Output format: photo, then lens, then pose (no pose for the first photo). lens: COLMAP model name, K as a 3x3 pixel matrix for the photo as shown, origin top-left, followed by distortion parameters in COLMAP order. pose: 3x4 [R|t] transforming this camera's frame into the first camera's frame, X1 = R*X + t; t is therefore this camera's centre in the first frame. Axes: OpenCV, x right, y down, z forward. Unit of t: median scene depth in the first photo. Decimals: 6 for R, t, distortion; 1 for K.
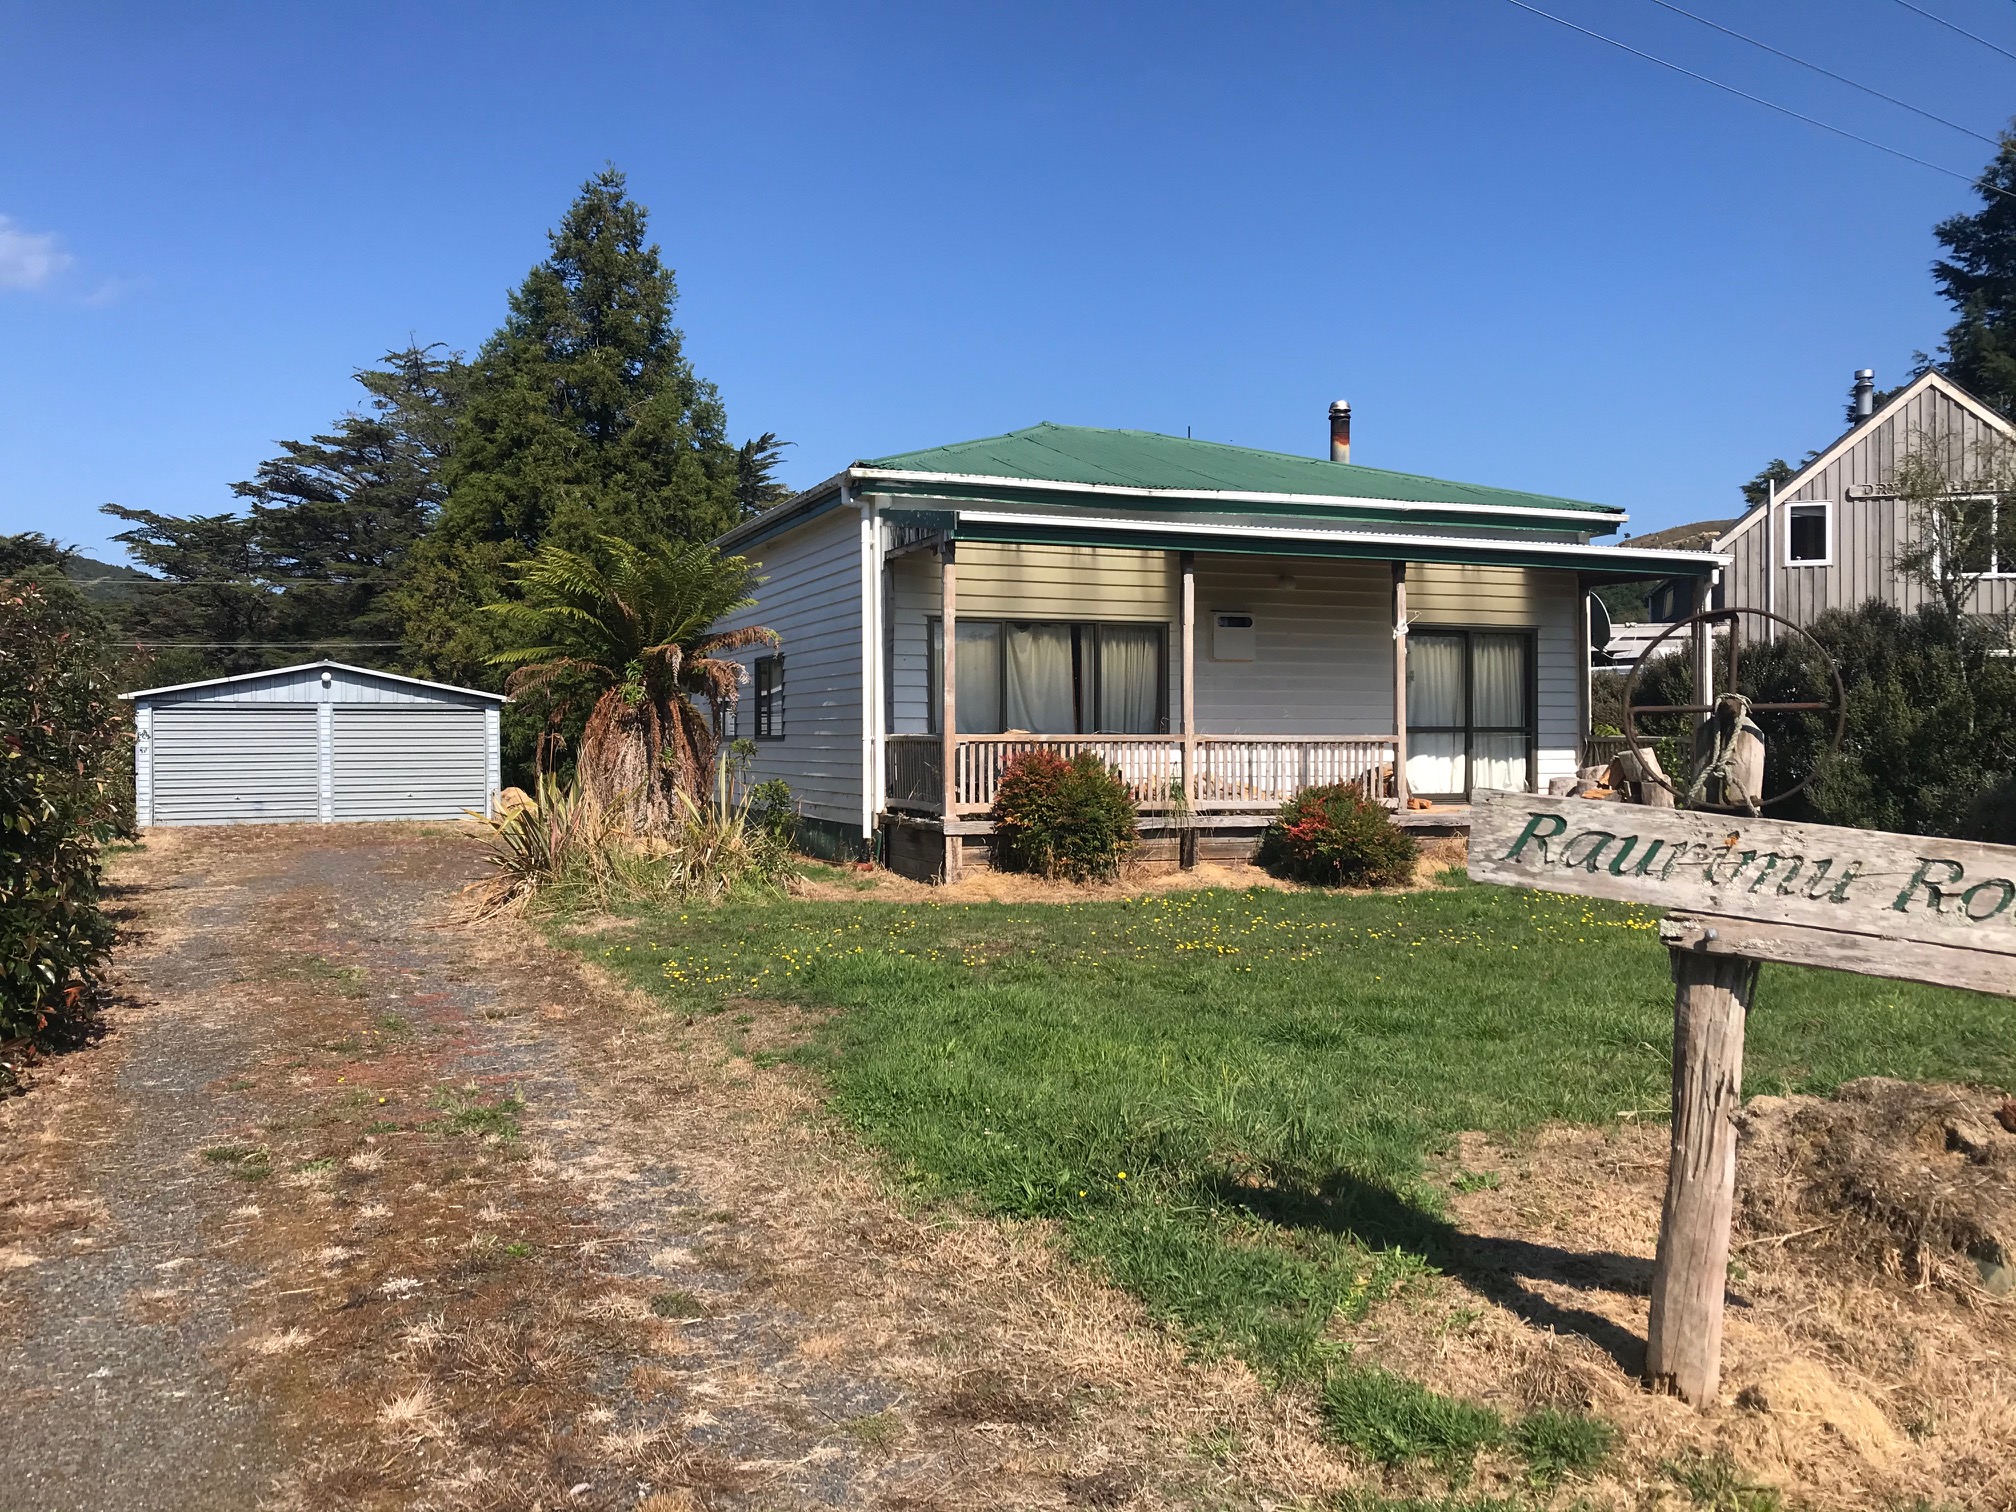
lens RADIAL K [[1657.6, 0, 1000.9], [0, 1657.6, 757.4], [0, 0, 1]] dist [0.072040, -0.009861]
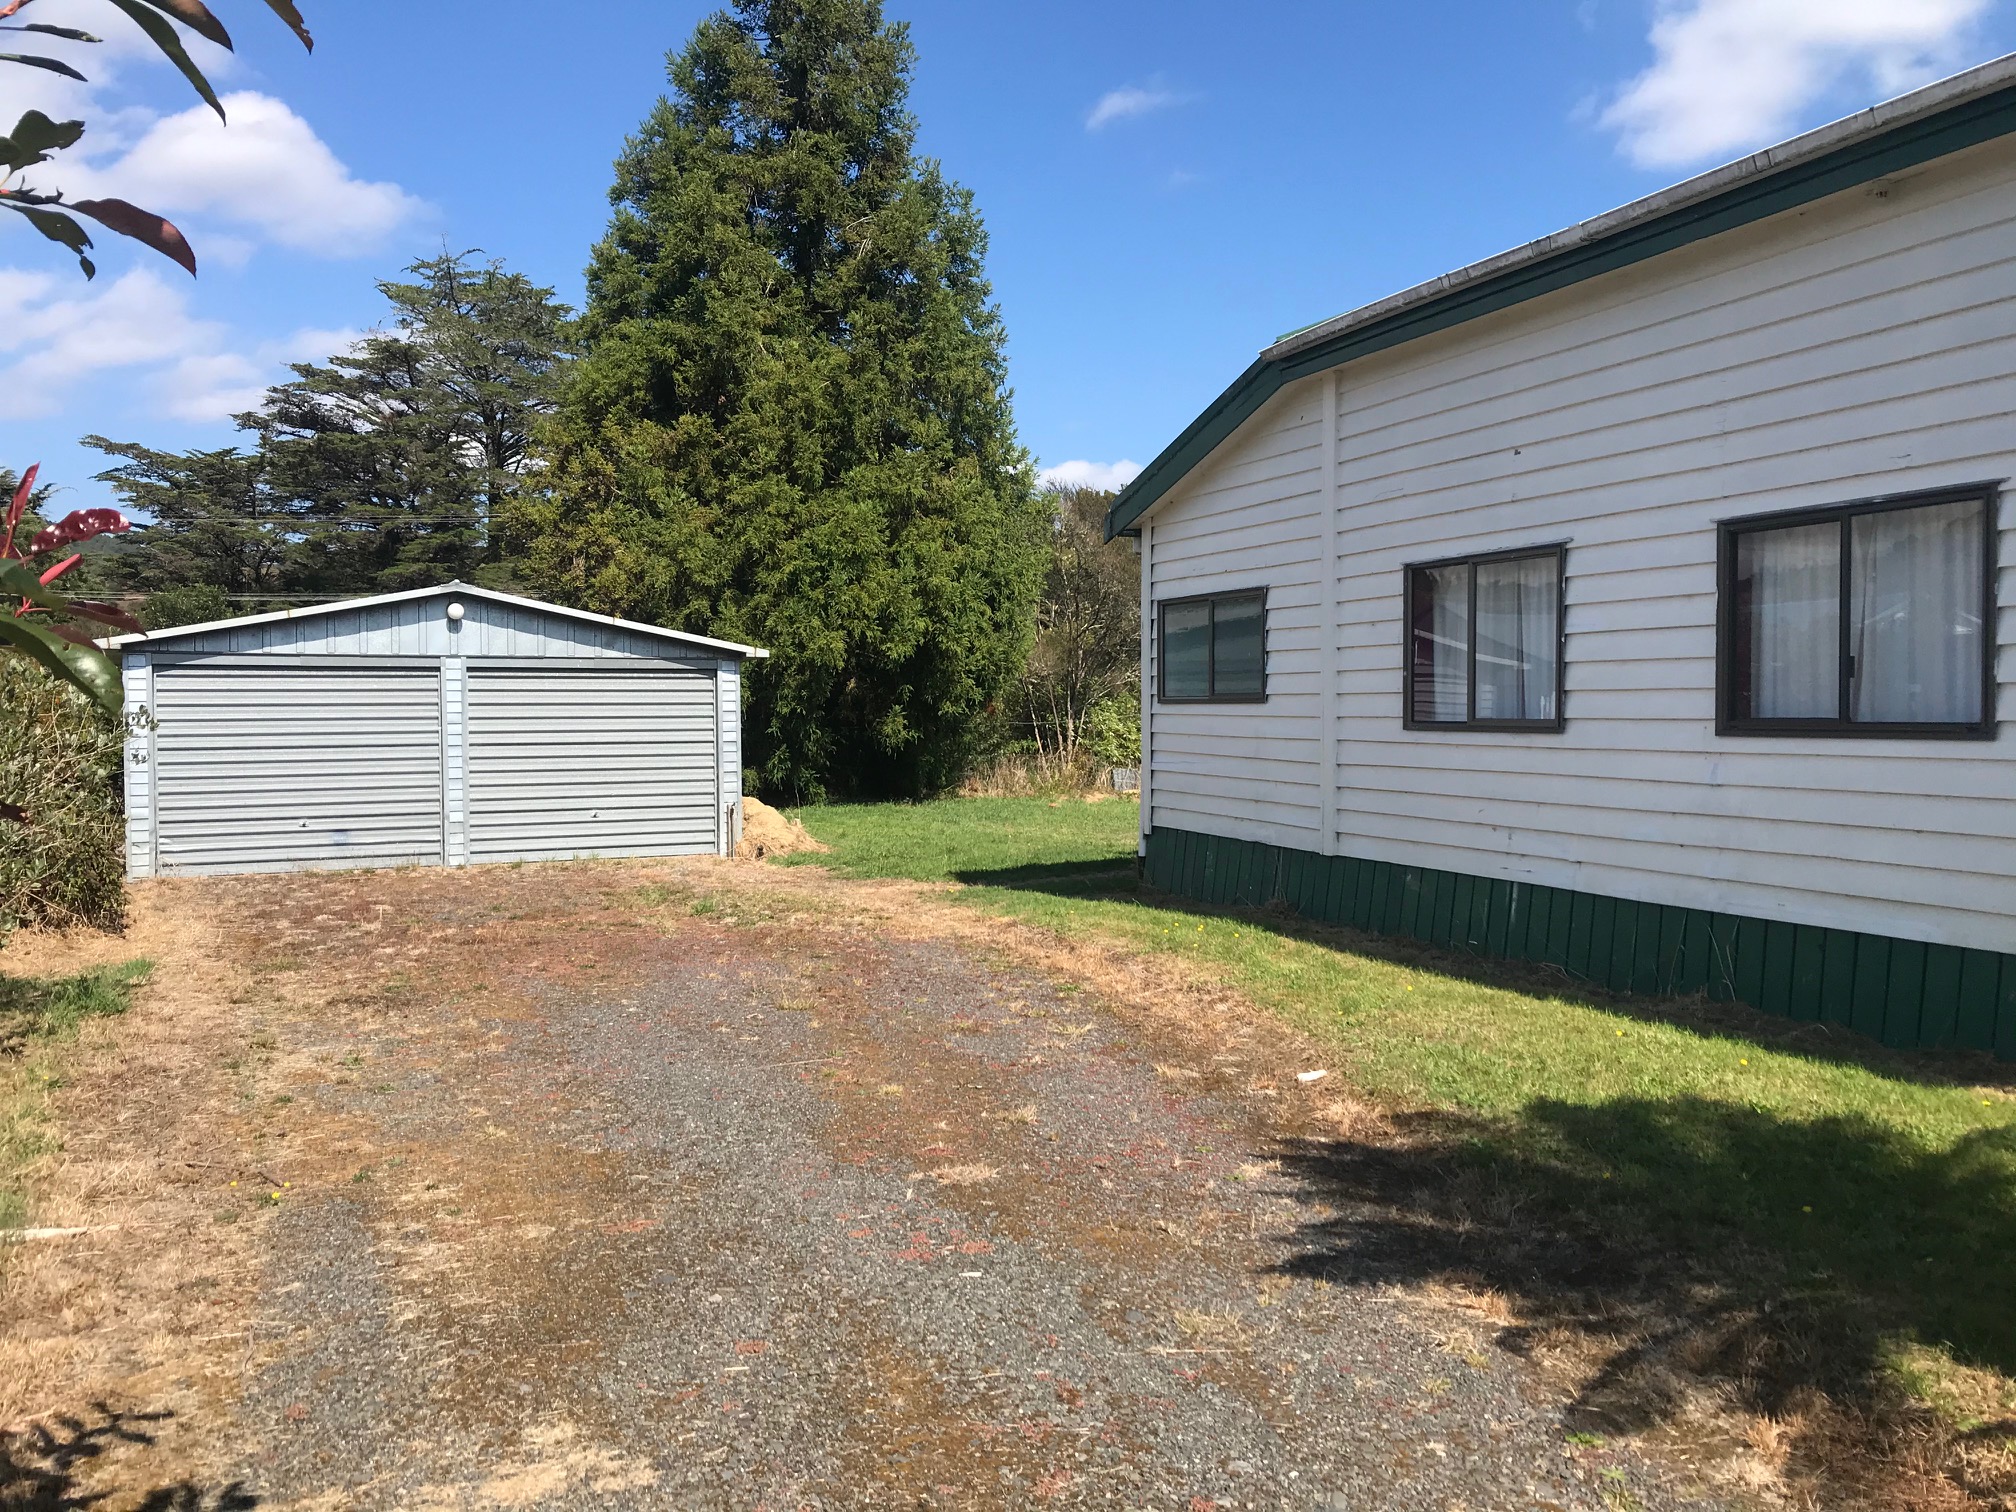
lens RADIAL K [[1657.6, 0, 1016.1], [0, 1657.6, 747.7], [0, 0, 1]] dist [0.072040, -0.009861]
pose [[0.999933, -0.002465, 0.011301, -0.159322], [0.002313, 0.999907, 0.013442, -0.006491], [-0.011333, -0.013414, 0.999846, 0.311515]]
